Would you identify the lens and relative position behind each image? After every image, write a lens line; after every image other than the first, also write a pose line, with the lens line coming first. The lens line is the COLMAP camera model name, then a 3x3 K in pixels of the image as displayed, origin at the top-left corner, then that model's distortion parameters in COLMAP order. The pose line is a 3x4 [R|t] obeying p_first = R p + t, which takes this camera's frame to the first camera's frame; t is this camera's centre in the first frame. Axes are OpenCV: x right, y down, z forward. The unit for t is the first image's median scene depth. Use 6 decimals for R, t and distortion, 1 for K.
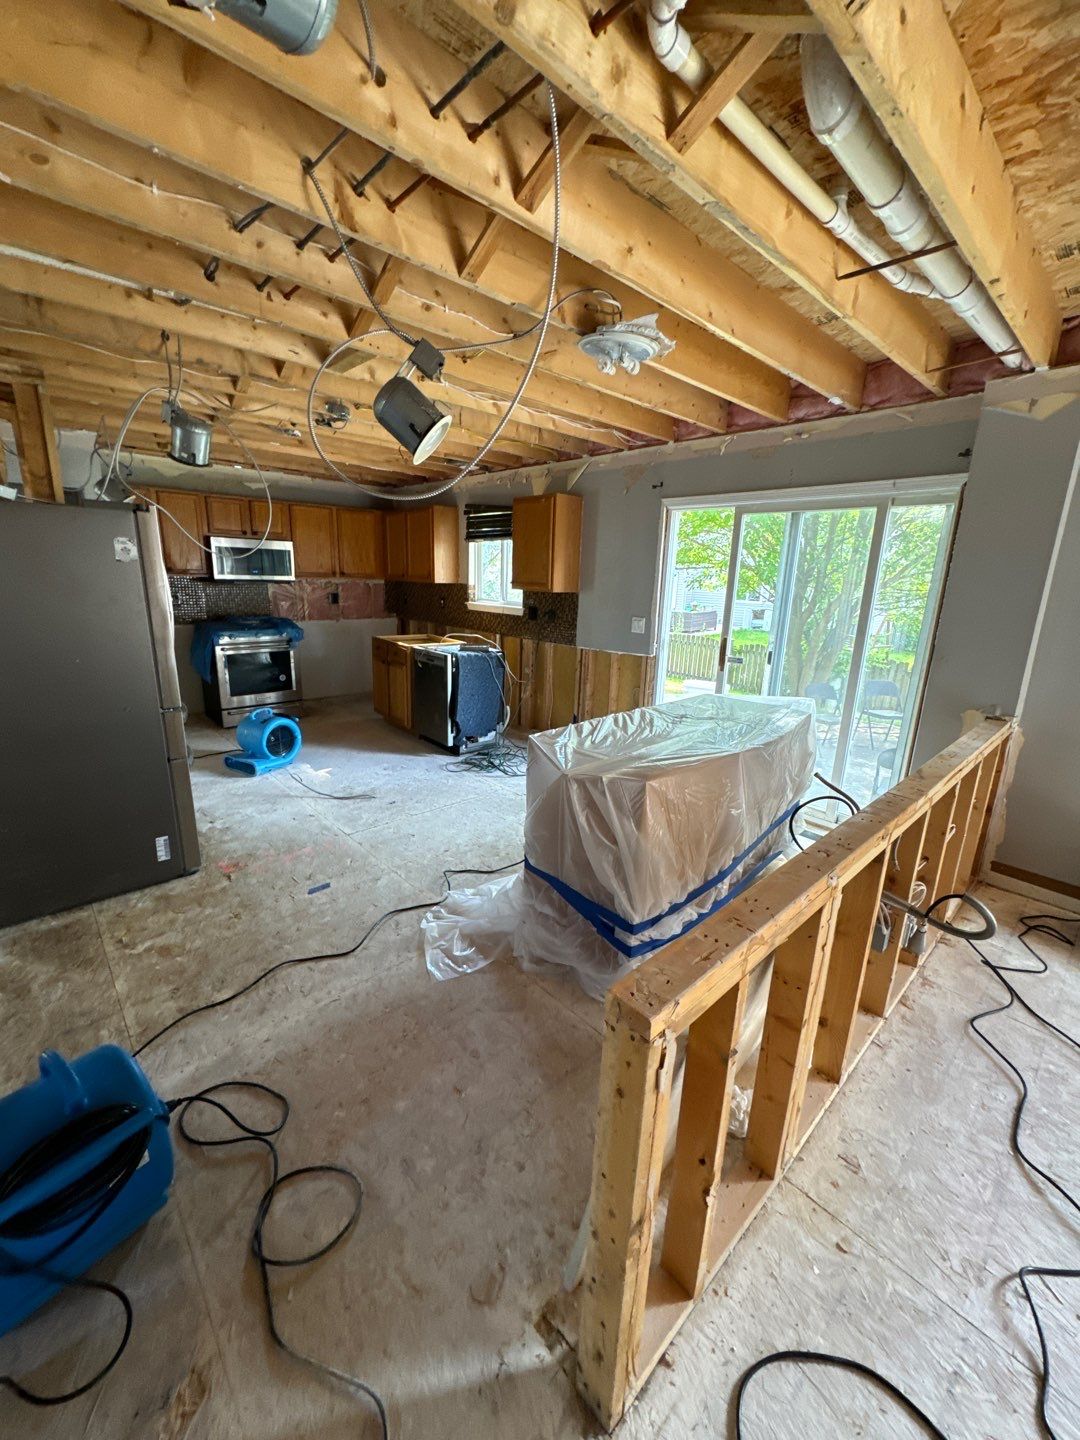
lens RADIAL K [[573.1, 0, 540.0], [0, 573.1, 720.0], [0, 0, 1]] dist [-0.001805, 0.000000]
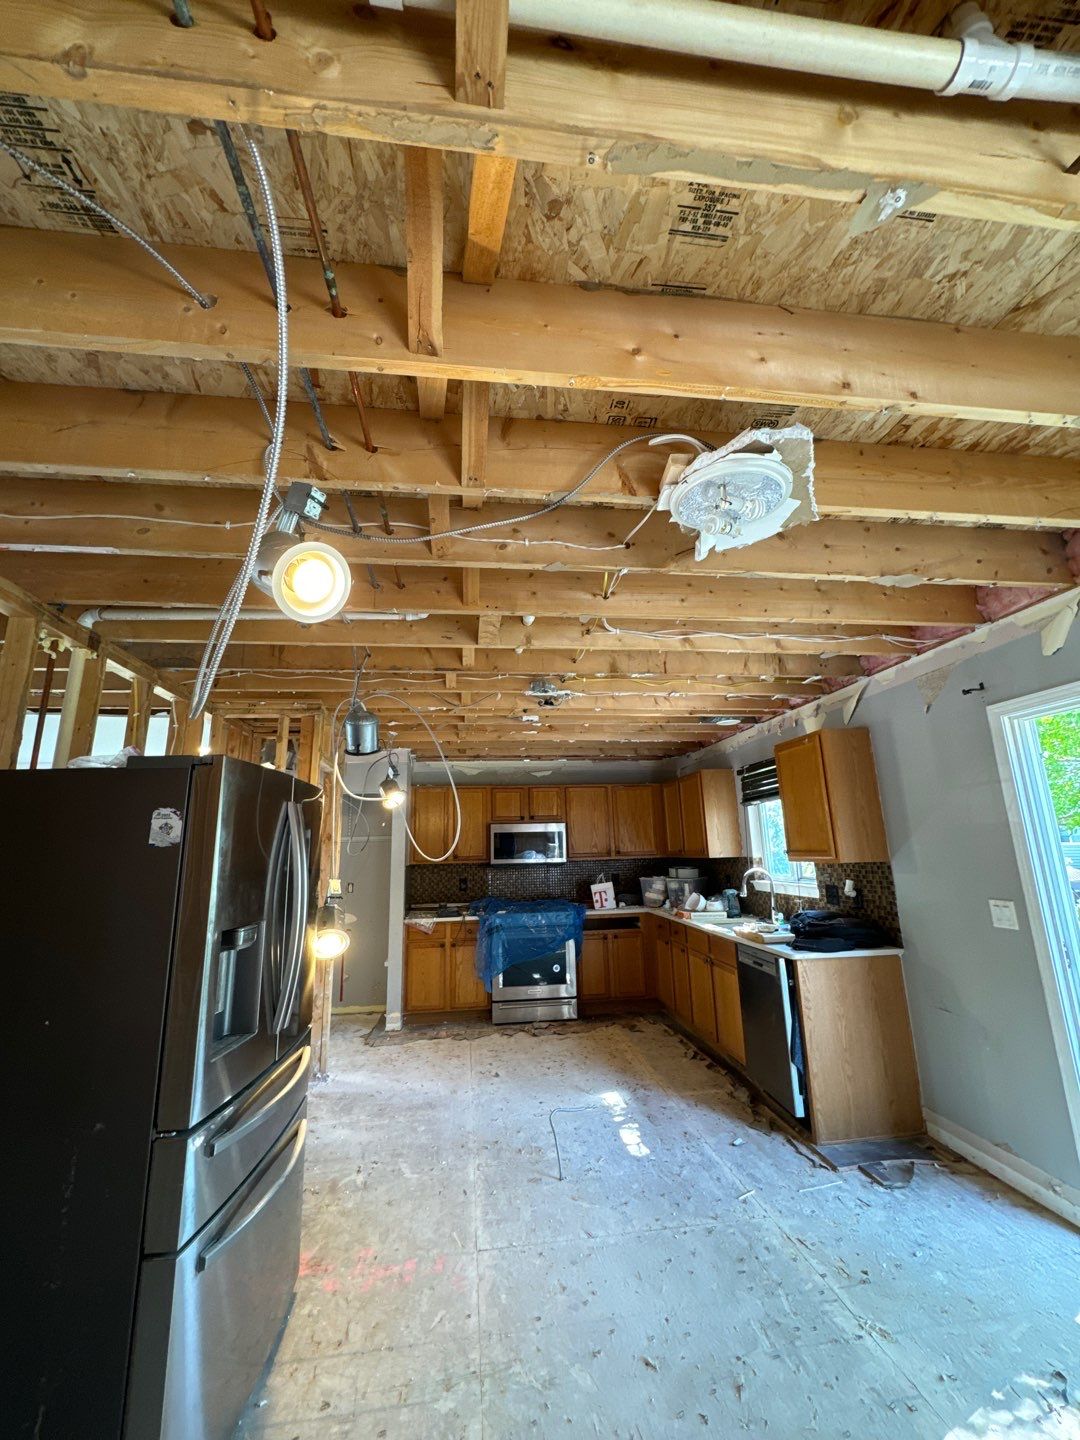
lens RADIAL K [[573.1, 0, 540.0], [0, 573.1, 720.0], [0, 0, 1]] dist [-0.001805, 0.000000]
pose [[0.815955, -0.180597, -0.549183, 0.117430], [-0.091876, 0.897372, -0.431604, -0.042145], [0.570768, 0.402626, 0.715623, 0.208302]]
